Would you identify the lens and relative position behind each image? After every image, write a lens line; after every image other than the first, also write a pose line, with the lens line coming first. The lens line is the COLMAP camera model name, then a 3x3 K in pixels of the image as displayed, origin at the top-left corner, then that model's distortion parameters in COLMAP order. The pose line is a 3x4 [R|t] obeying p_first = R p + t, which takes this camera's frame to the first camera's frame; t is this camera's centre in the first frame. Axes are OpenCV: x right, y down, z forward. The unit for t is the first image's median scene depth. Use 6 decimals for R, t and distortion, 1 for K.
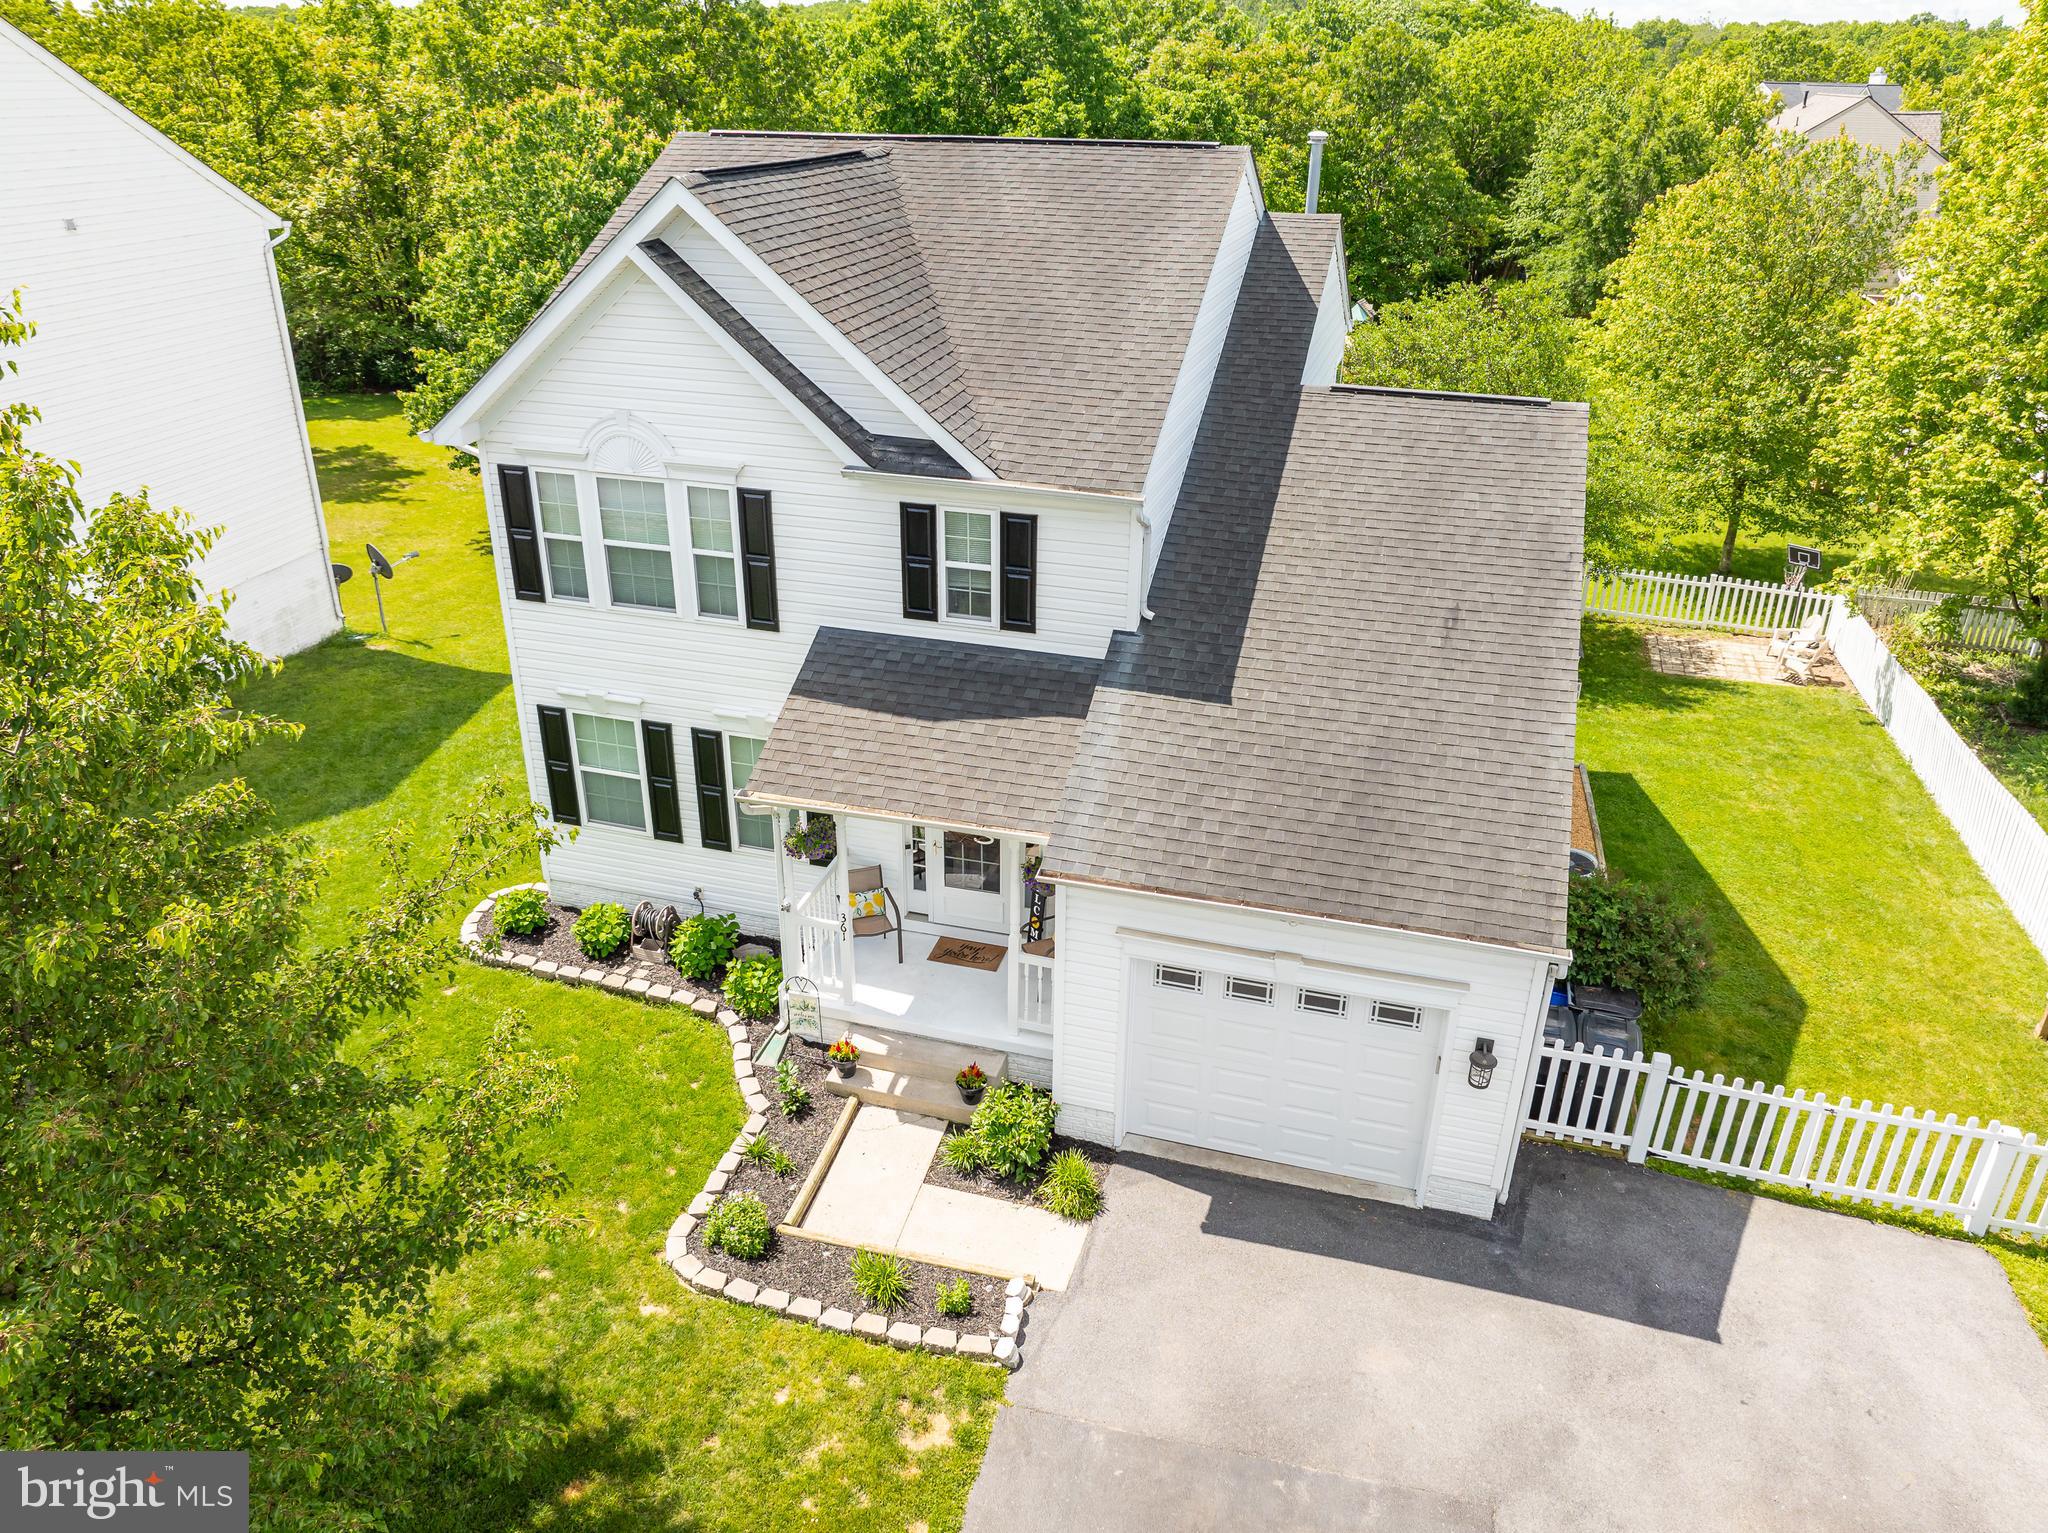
lens RADIAL K [[1431.2, 0, 1024.0], [0, 1431.2, 766.5], [0, 0, 1]] dist [-0.012472, -0.006223]
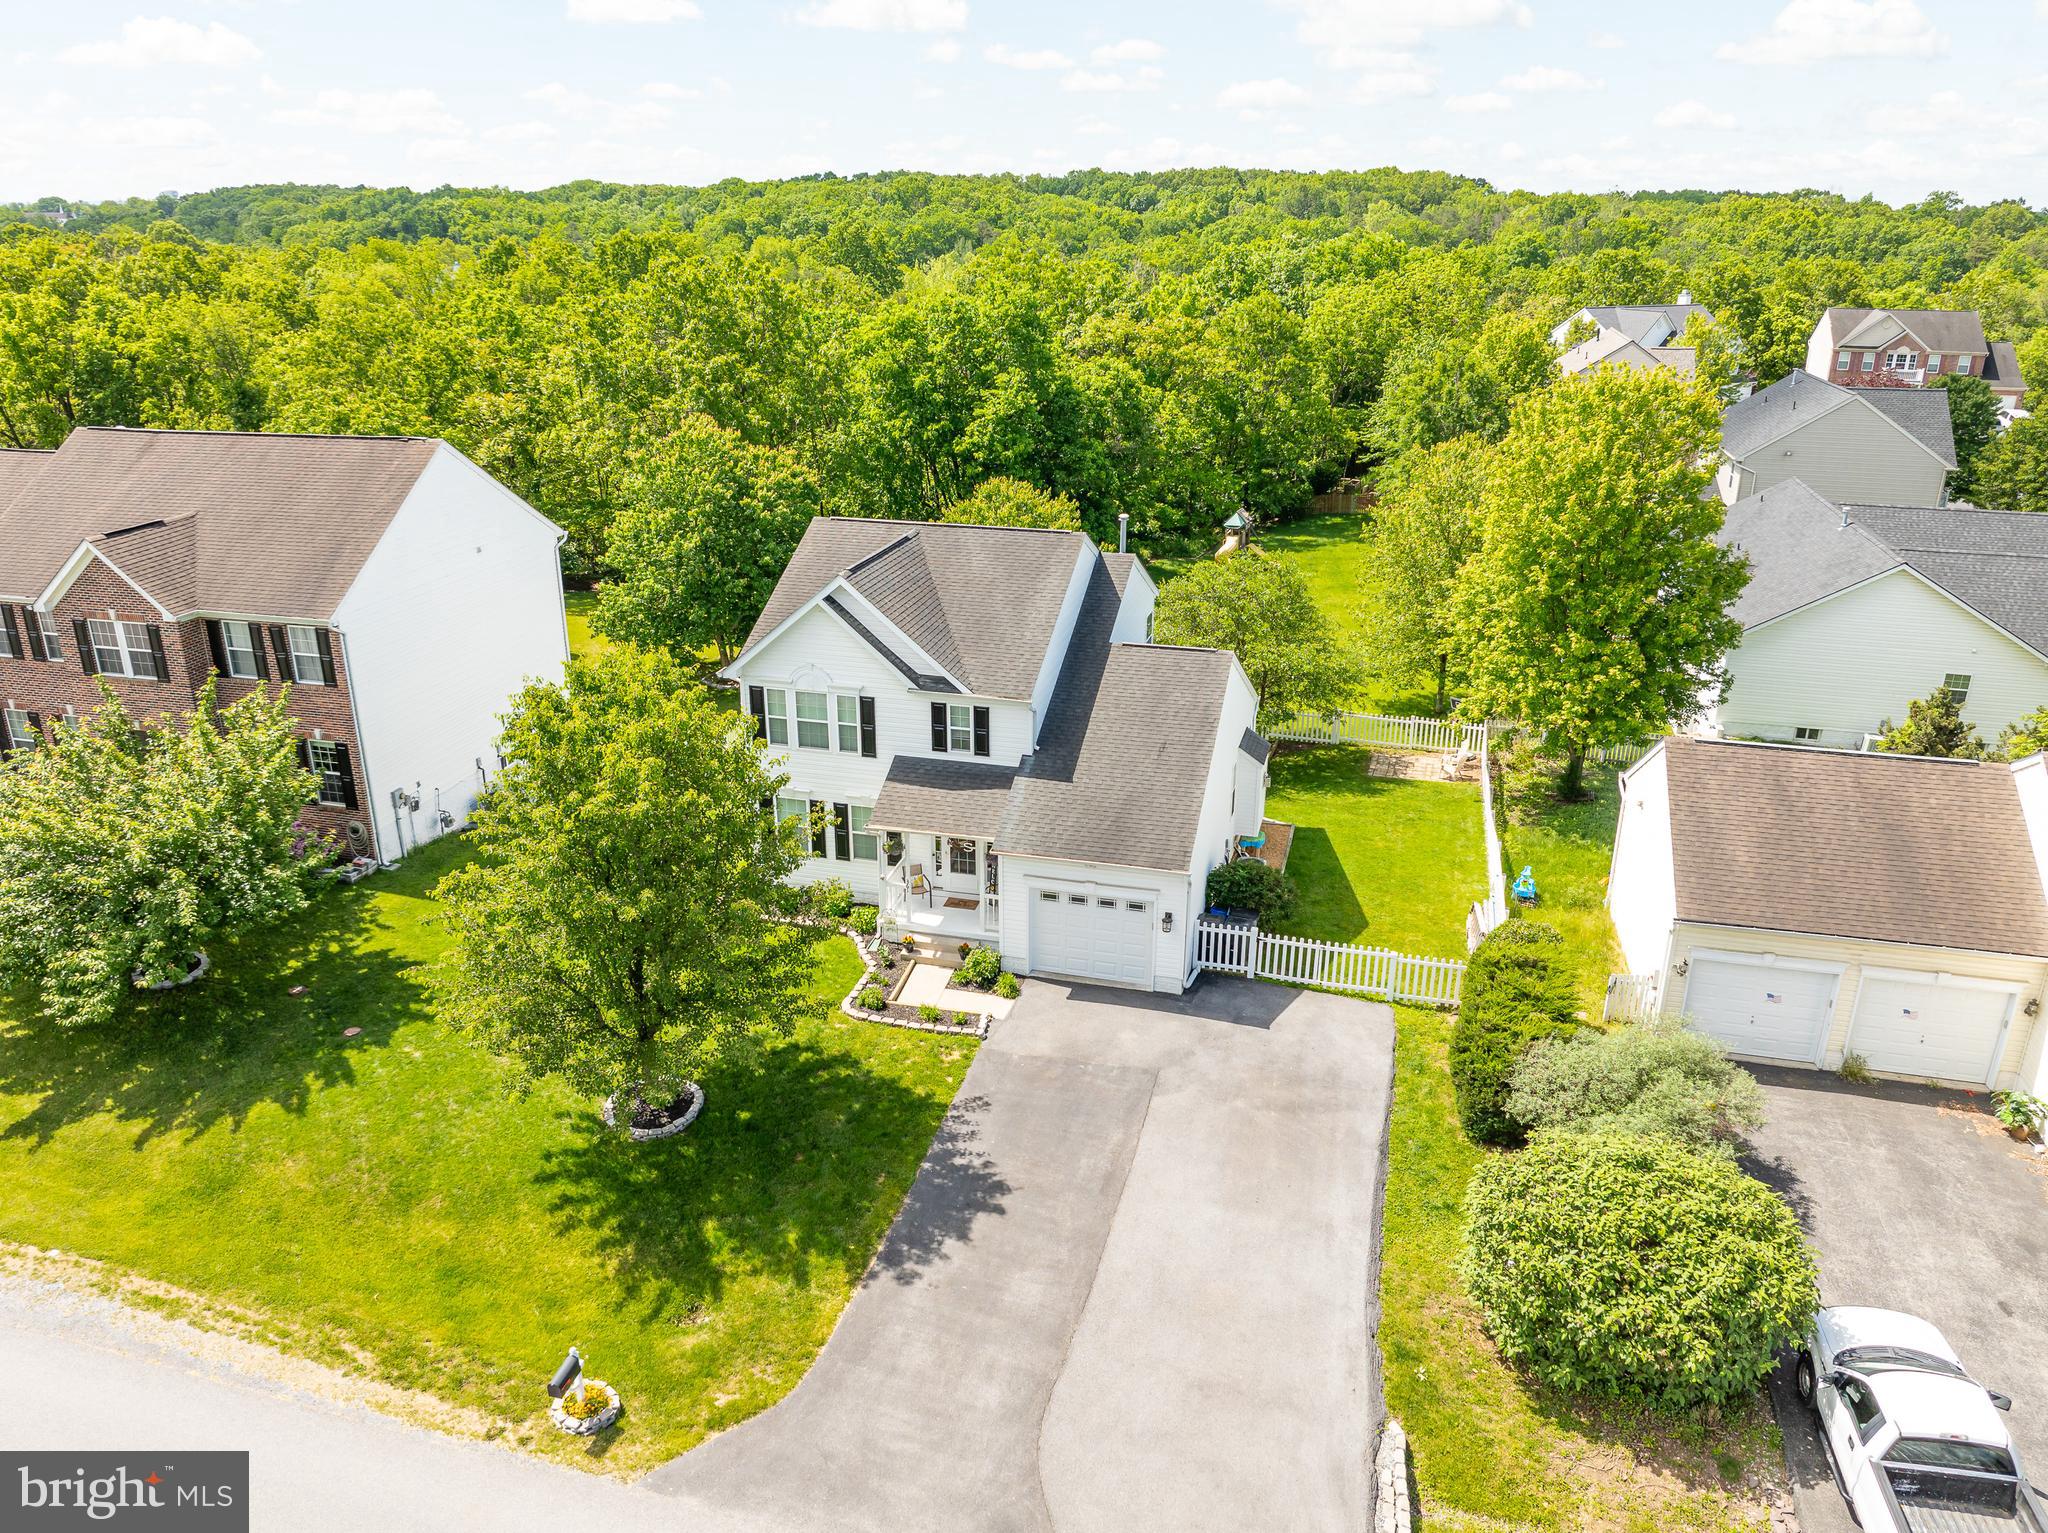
lens RADIAL K [[1431.2, 0, 1024.0], [0, 1431.2, 766.5], [0, 0, 1]] dist [-0.012472, -0.006223]
pose [[0.999732, -0.017017, 0.015724, 0.027591], [0.018365, 0.995768, -0.090048, 0.134346], [-0.014125, 0.090313, 0.995813, -1.325334]]
